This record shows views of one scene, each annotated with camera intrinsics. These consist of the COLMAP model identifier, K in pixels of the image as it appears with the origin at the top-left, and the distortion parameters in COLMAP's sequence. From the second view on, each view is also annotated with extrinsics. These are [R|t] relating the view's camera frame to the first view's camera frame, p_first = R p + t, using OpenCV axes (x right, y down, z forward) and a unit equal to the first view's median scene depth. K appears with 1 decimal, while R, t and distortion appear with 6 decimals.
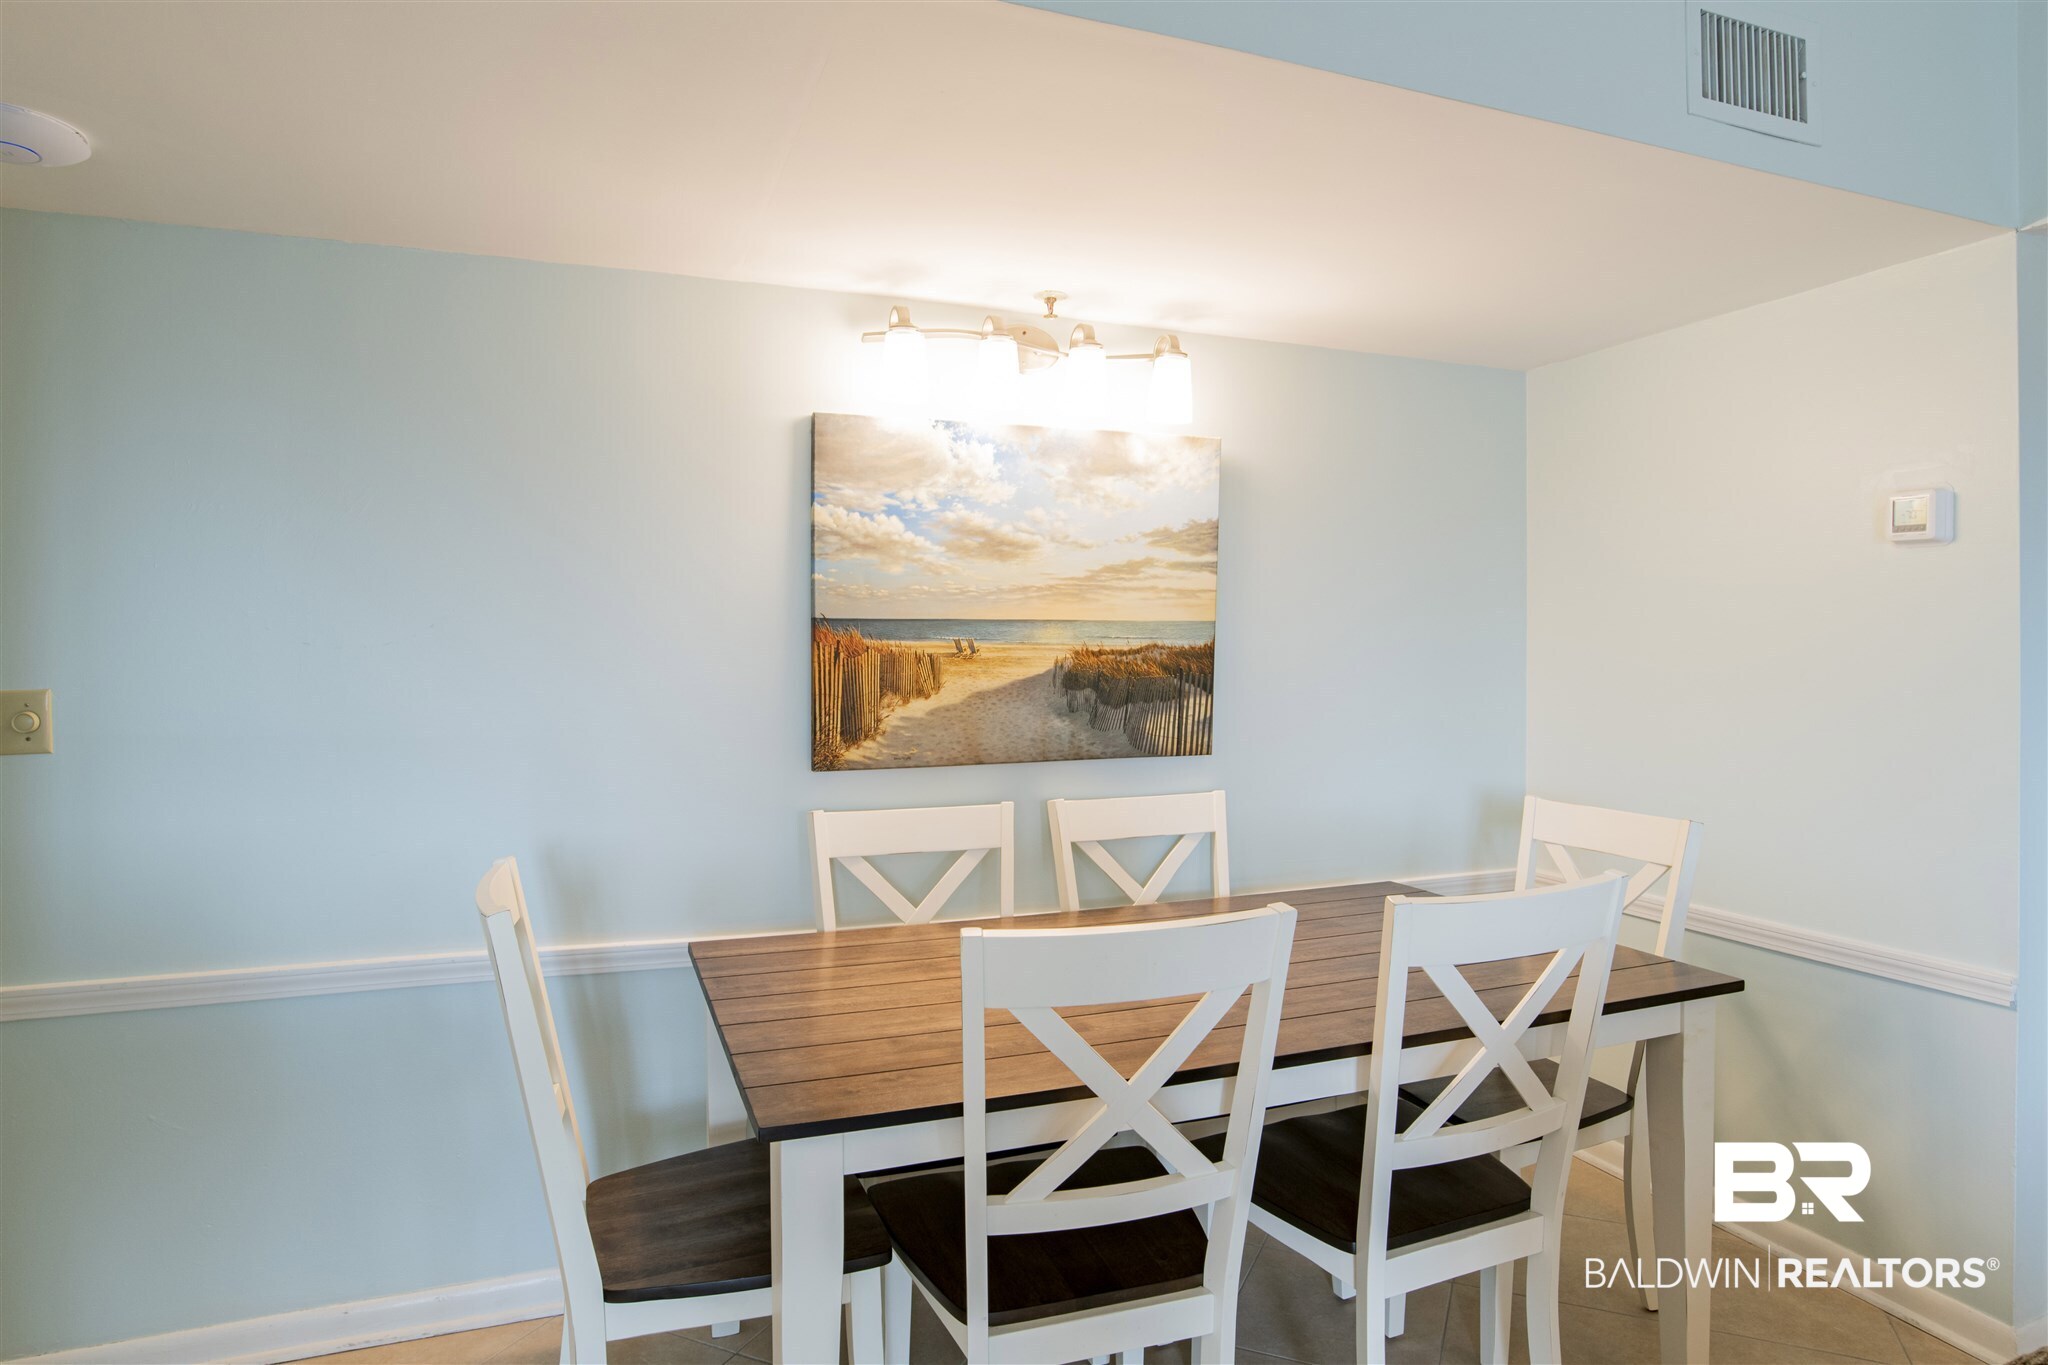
lens RADIAL K [[1183.7, 0, 1024.0], [0, 1183.7, 682.5], [0, 0, 1]] dist [-0.071300, 0.000141]
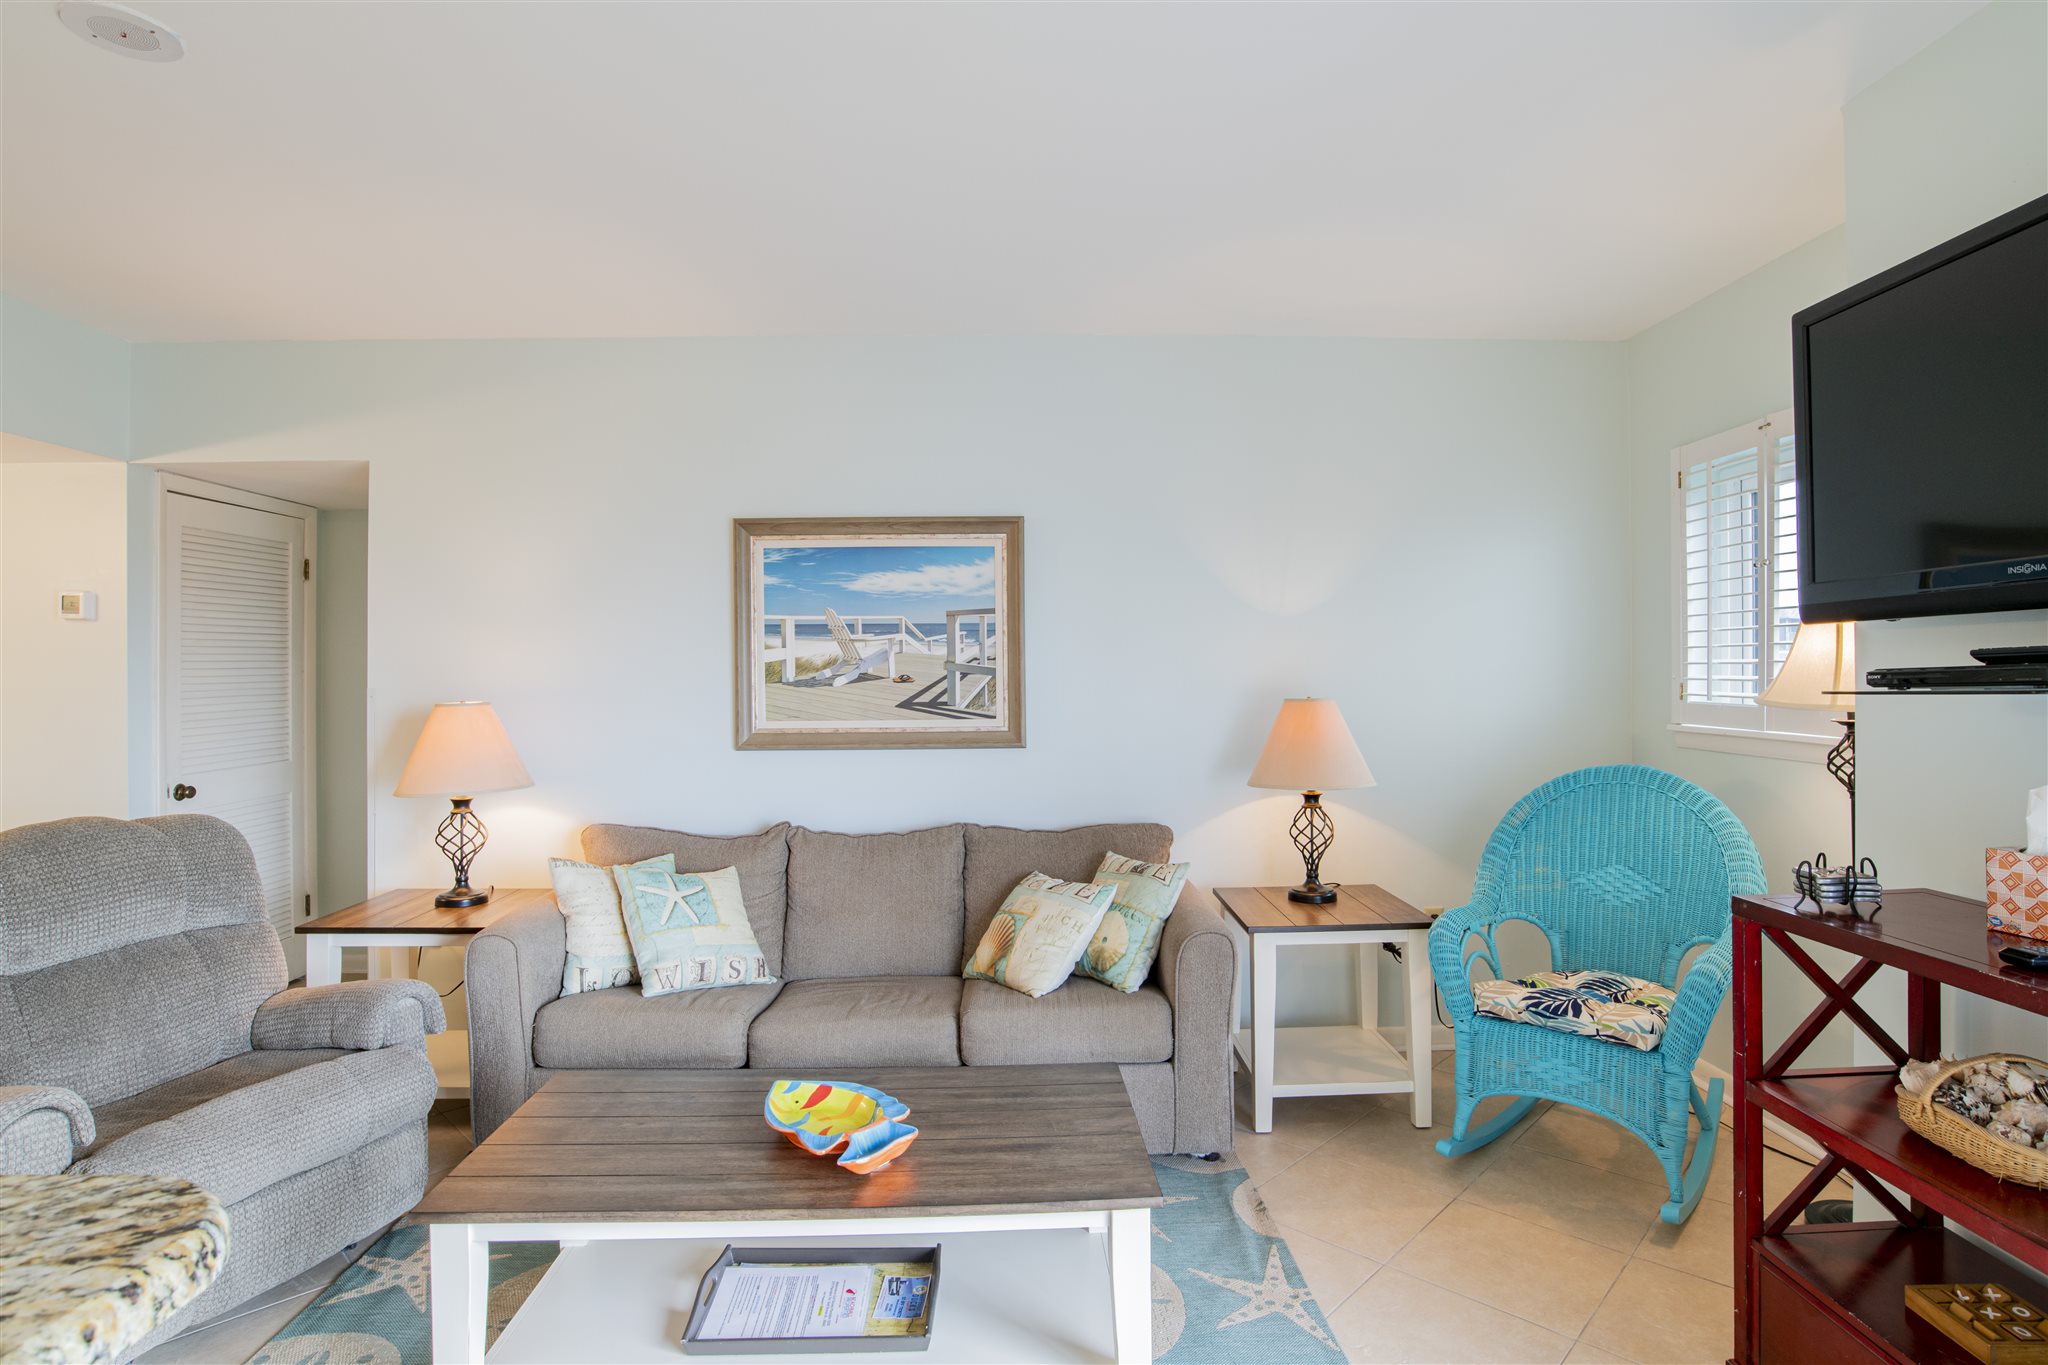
lens RADIAL K [[1047.2, 0, 1031.8], [0, 1047.2, 674.9], [0, 0, 1]] dist [-0.067867, 0.021152]
pose [[0.336685, 0.006839, 0.941592, -0.165093], [0.023703, 0.999595, -0.015736, 0.020391], [-0.941319, 0.027617, 0.336387, -0.820113]]
